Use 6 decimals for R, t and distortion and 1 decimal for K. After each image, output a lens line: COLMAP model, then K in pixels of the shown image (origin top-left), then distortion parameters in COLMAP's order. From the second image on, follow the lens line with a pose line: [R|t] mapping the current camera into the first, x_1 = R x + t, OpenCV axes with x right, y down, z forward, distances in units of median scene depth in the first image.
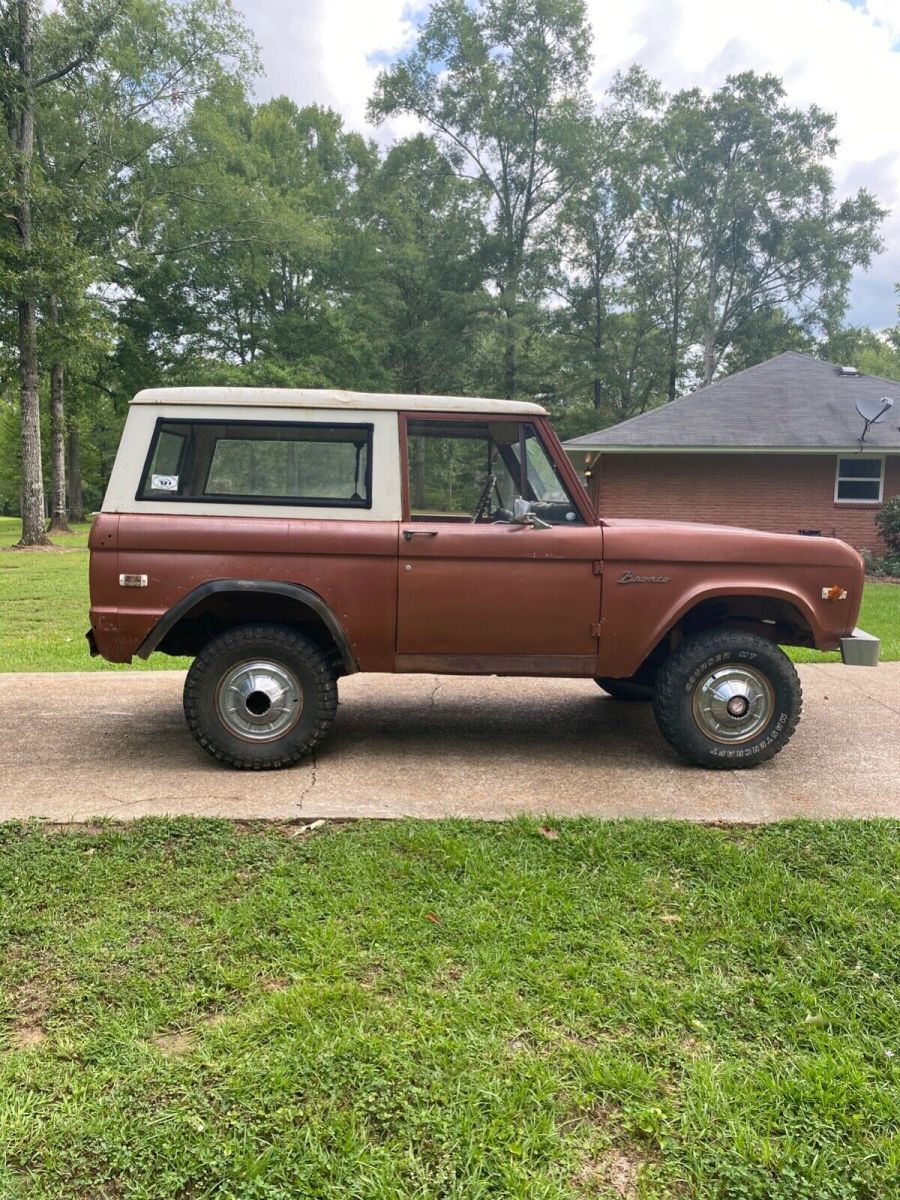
lens RADIAL K [[919.6, 0, 450.8], [0, 919.6, 596.6], [0, 0, 1]] dist [0.038663, -0.024599]
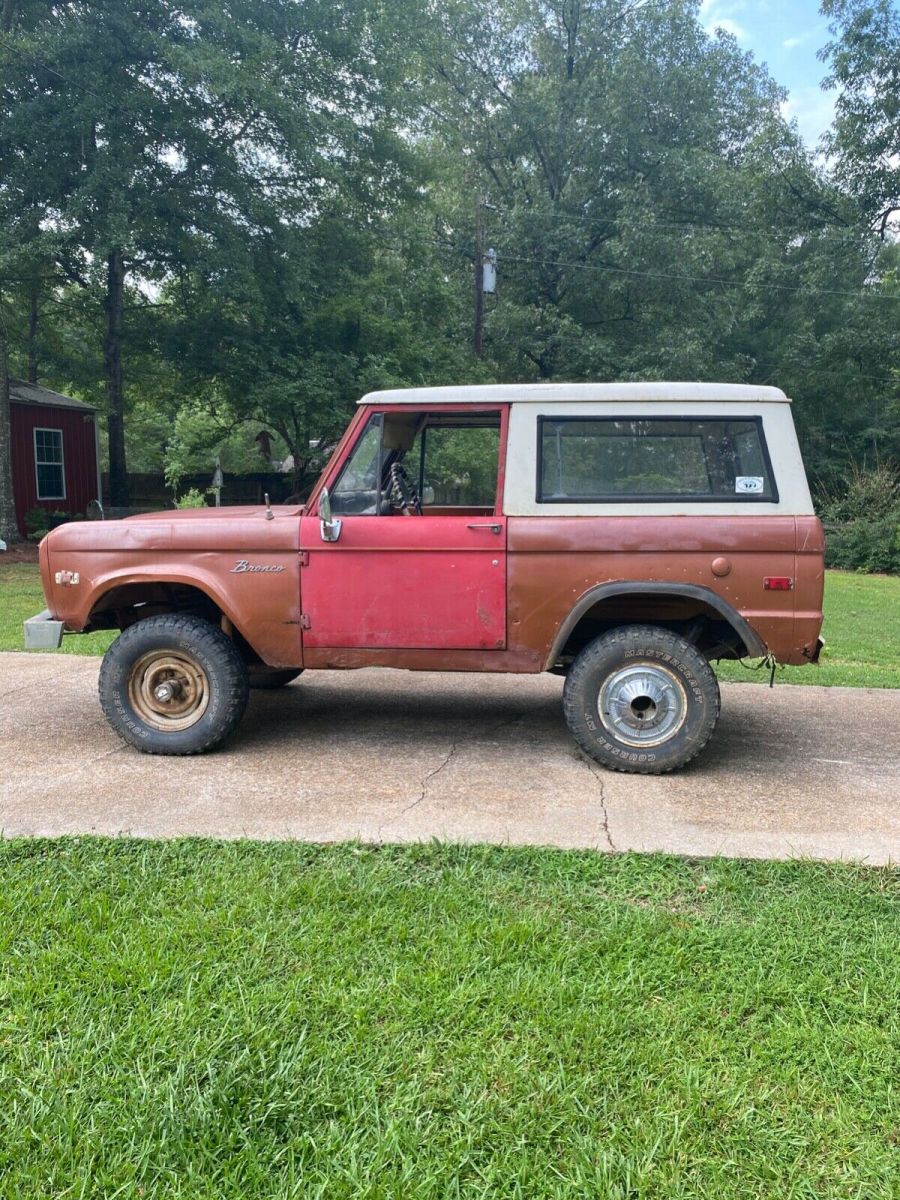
lens RADIAL K [[919.6, 0, 450.3], [0, 919.6, 600.6], [0, 0, 1]] dist [0.038663, -0.024599]
pose [[-0.986435, -0.053922, 0.155044, -0.170680], [-0.013499, 0.967957, 0.250754, -0.272031], [-0.163597, 0.245259, -0.955554, 2.246686]]
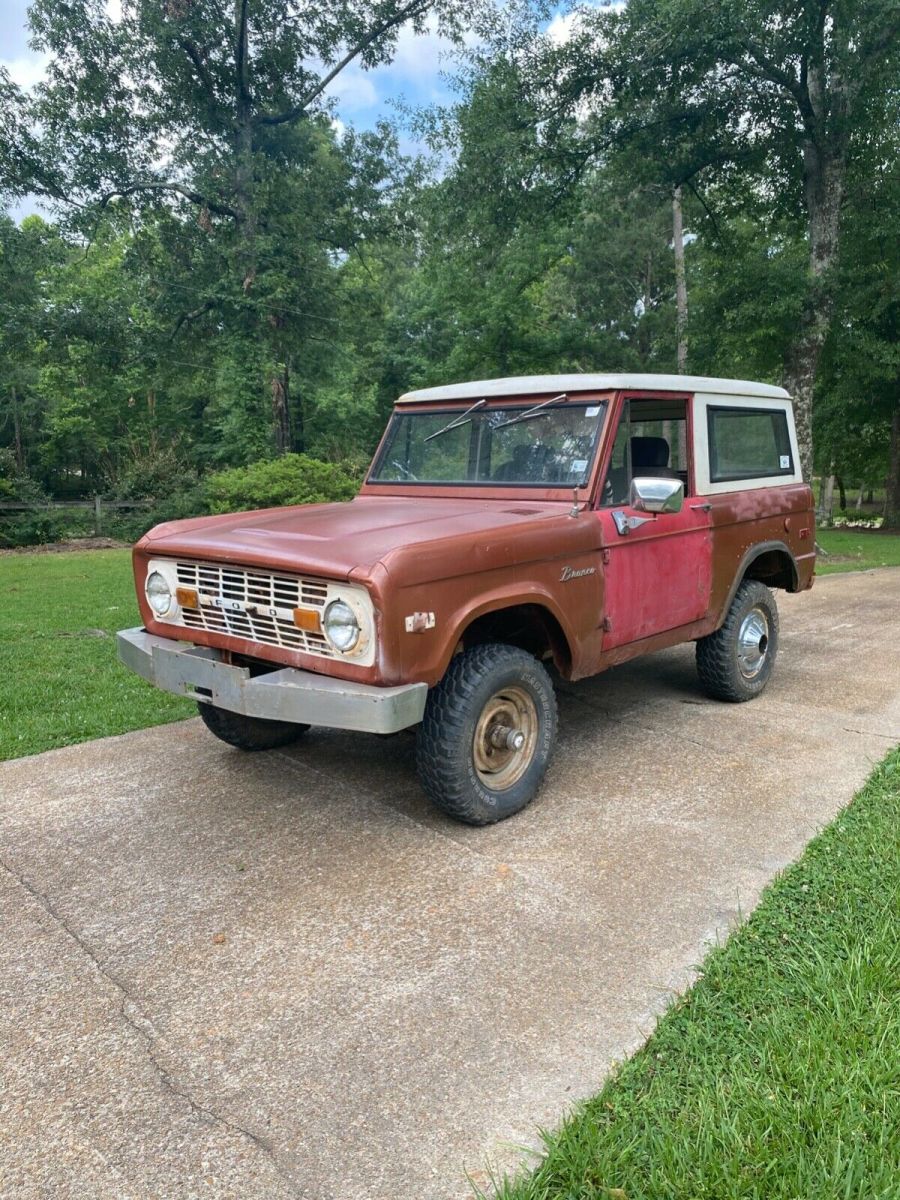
lens RADIAL K [[919.6, 0, 475.7], [0, 919.6, 588.2], [0, 0, 1]] dist [0.038663, -0.024599]
pose [[-0.715702, 0.094234, -0.692020, 0.841973], [-0.080469, 0.973130, 0.215736, -0.222976], [0.693755, 0.210089, -0.688888, 1.874582]]
